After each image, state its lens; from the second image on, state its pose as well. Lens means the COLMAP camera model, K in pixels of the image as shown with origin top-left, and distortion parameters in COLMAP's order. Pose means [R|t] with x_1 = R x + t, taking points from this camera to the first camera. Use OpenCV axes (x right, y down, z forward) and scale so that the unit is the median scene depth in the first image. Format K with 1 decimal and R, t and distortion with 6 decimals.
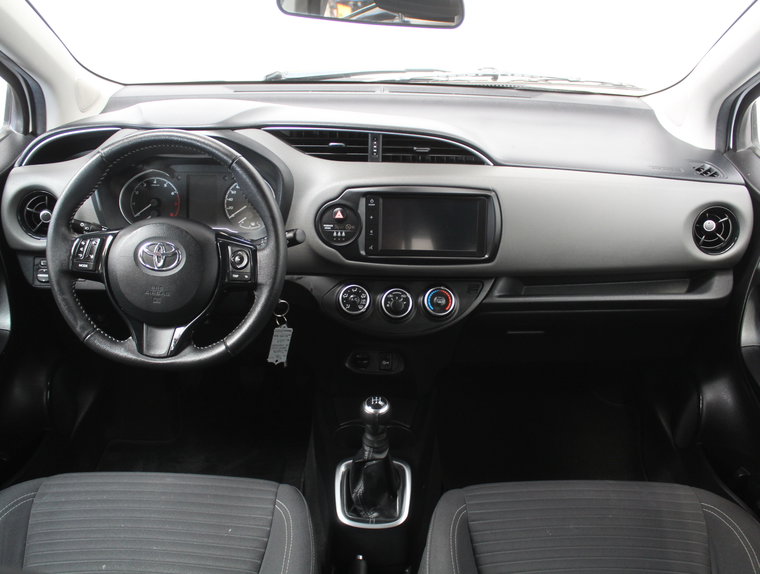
lens RADIAL K [[707.6, 0, 380.0], [0, 707.6, 287.0], [0, 0, 1]] dist [-0.168001, 0.166329]
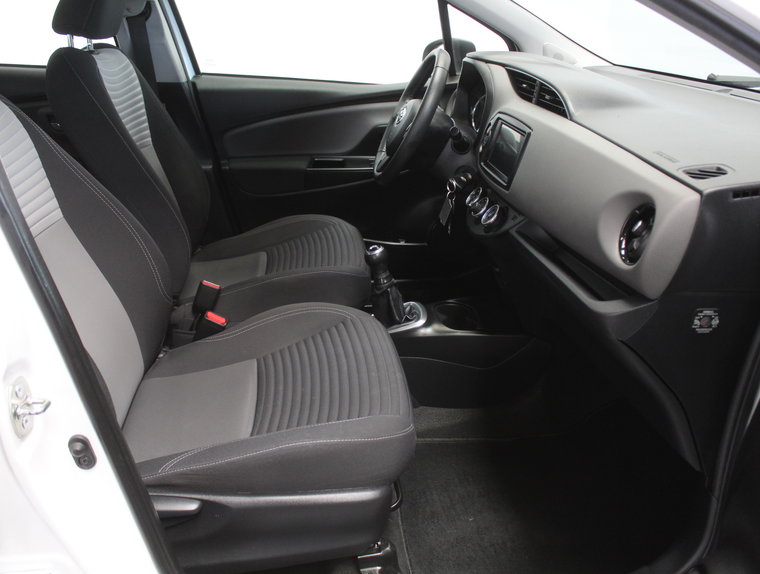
lens RADIAL K [[707.6, 0, 380.0], [0, 707.6, 287.0], [0, 0, 1]] dist [-0.168001, 0.166329]
pose [[0.142477, 0.363389, -0.920678, 1.197272], [-0.464730, 0.845825, 0.261926, -0.100914], [0.873914, 0.390549, 0.289388, 0.542913]]
